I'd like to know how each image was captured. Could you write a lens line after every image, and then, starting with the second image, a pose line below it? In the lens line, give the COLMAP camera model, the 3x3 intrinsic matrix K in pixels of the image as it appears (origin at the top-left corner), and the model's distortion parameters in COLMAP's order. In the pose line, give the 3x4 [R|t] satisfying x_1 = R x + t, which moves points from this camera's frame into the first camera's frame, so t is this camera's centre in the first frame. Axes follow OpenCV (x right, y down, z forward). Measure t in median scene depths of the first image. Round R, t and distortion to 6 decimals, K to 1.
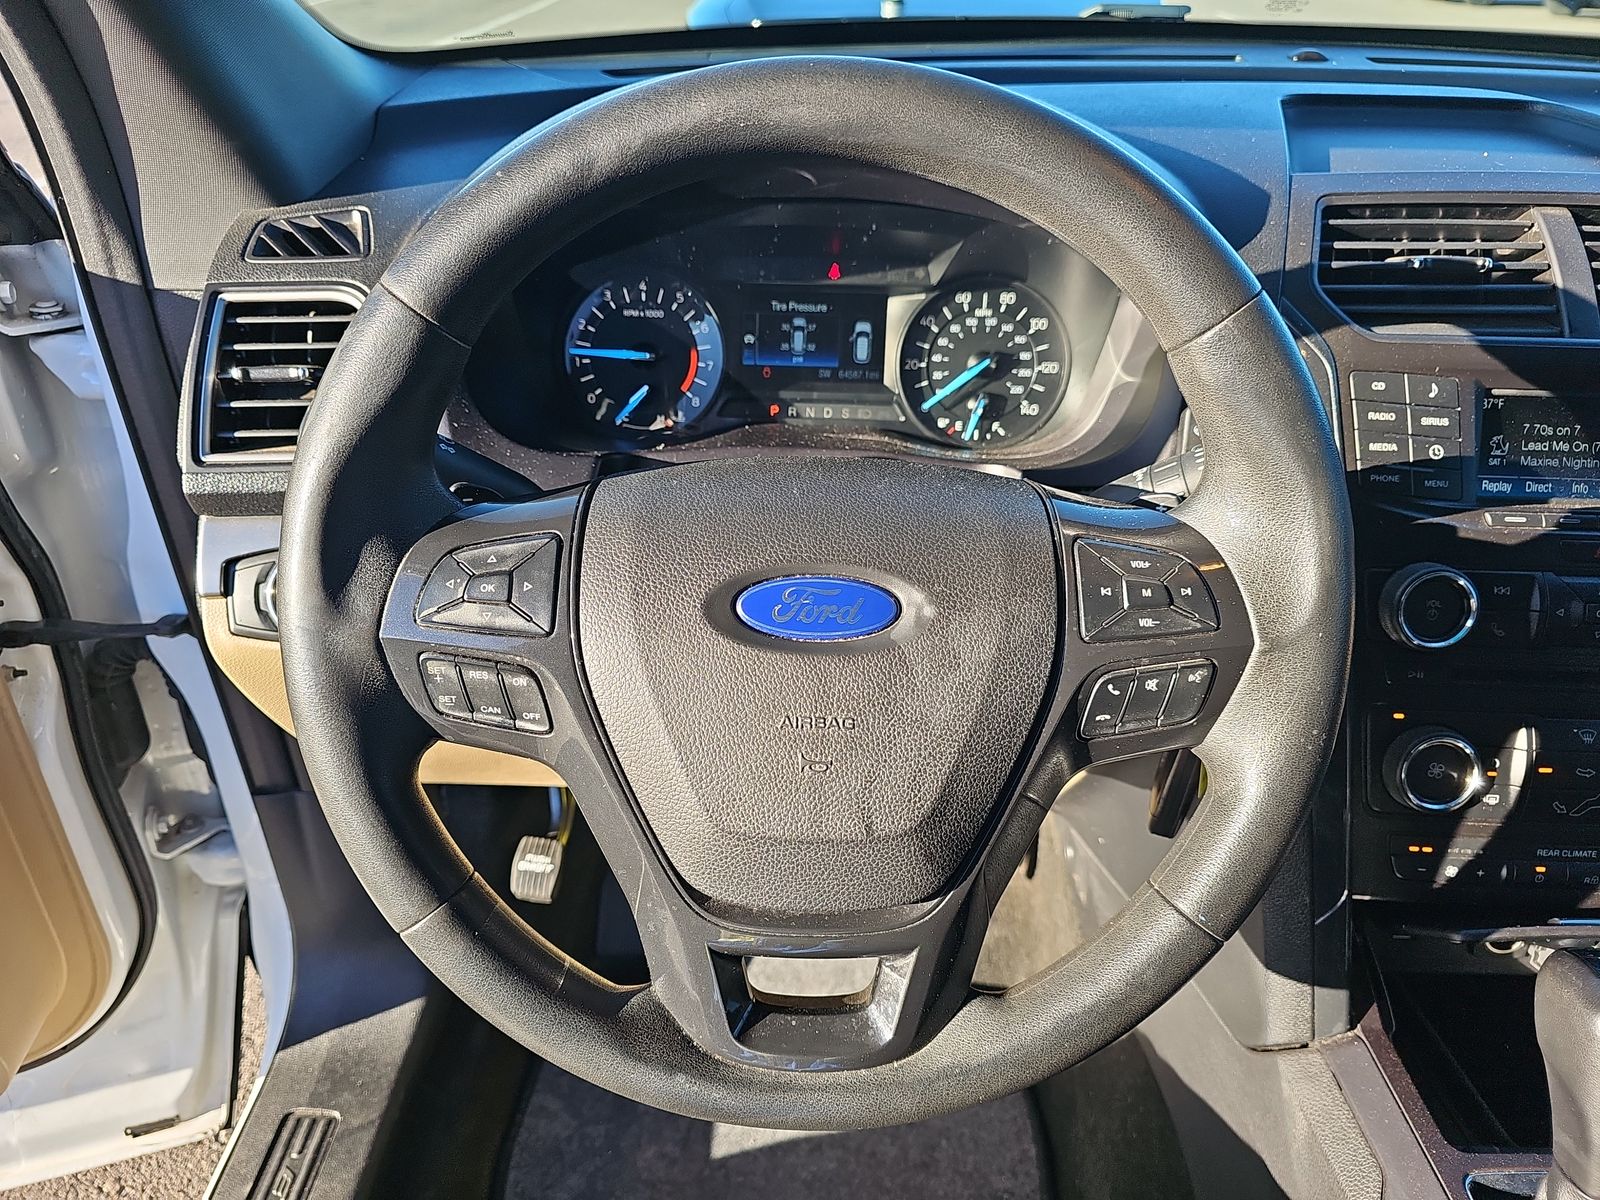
lens RADIAL K [[1072.2, 0, 772.9], [0, 1072.2, 601.9], [0, 0, 1]] dist [0.058016, -0.086331]
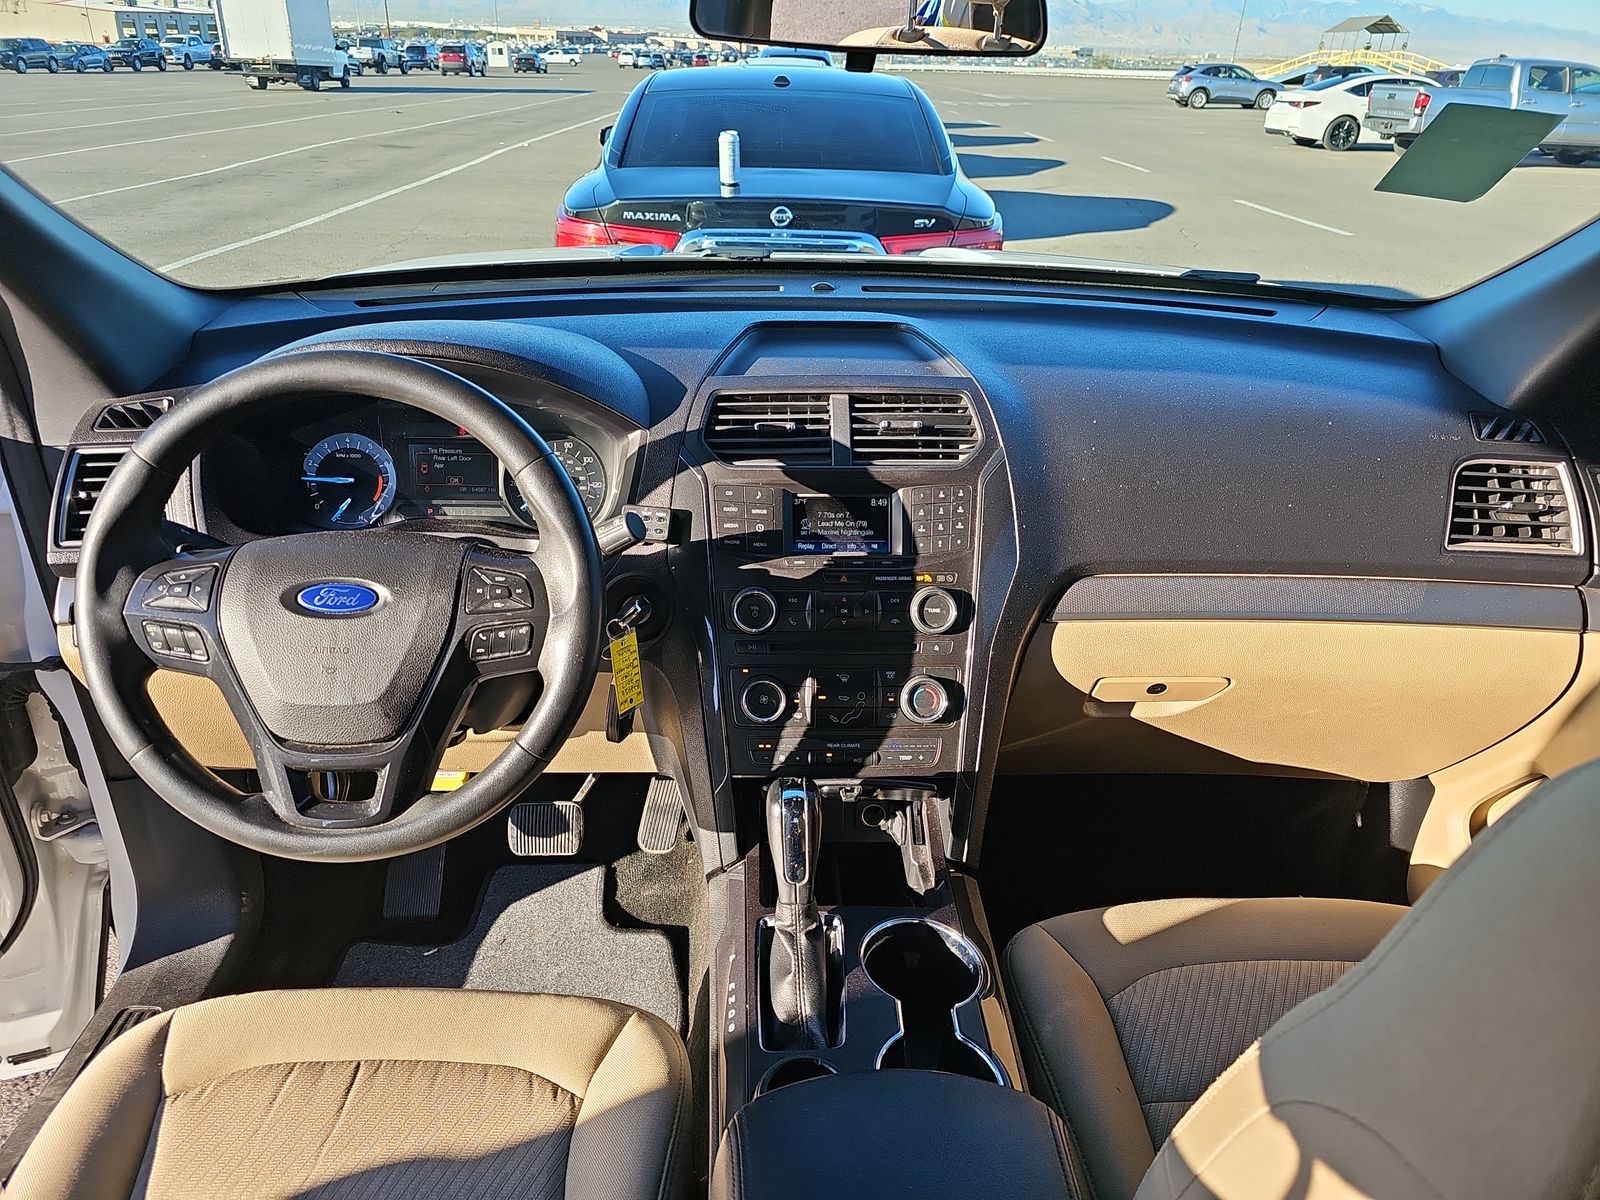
lens RADIAL K [[1076.2, 0, 800.0], [0, 1076.2, 600.0], [0, 0, 1]] dist [0.059007, -0.066148]
pose [[0.998287, -0.020958, 0.054621, 0.480309], [0.026599, 0.994149, -0.104695, 0.147915], [-0.052108, 0.105968, 0.993003, -0.676560]]
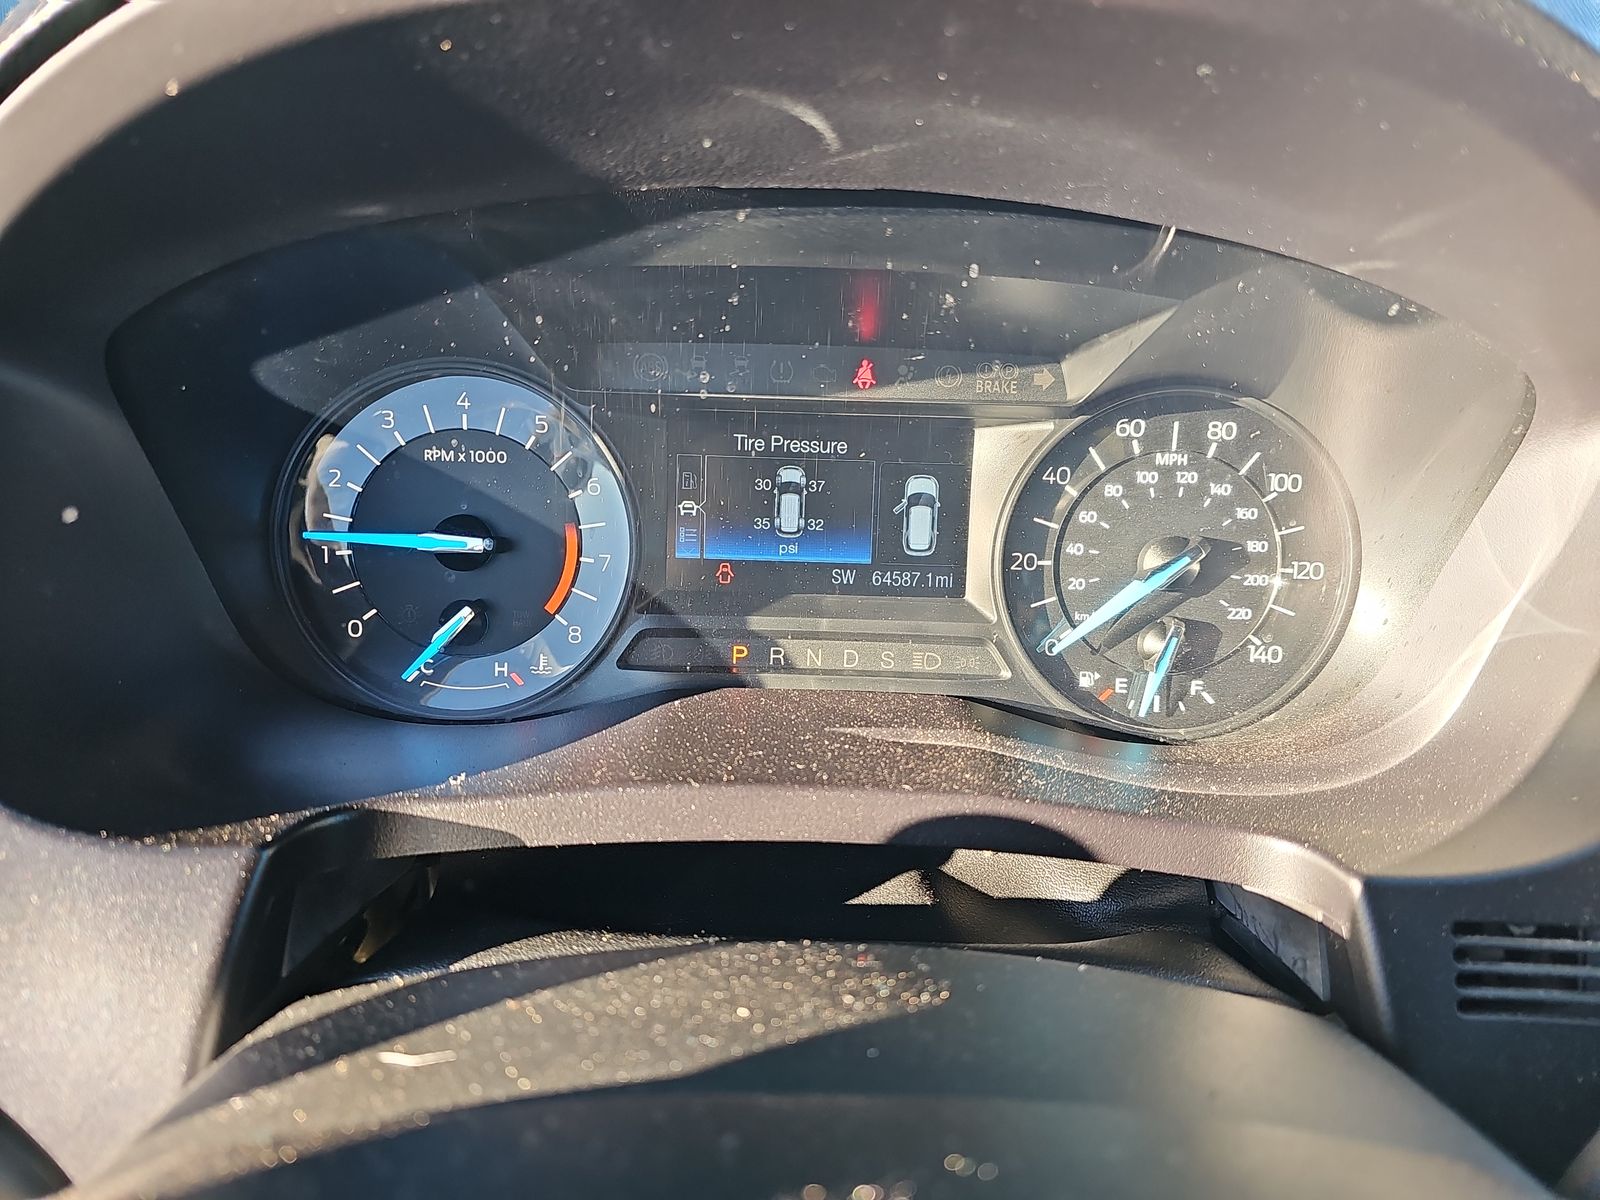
lens RADIAL K [[1076.2, 0, 800.0], [0, 1076.2, 600.0], [0, 0, 1]] dist [0.059007, -0.066148]
pose [[0.999507, 0.000450, 0.031395, 0.013449], [0.002167, 0.996525, -0.083269, -0.164572], [-0.031323, 0.083296, 0.996032, 0.524442]]
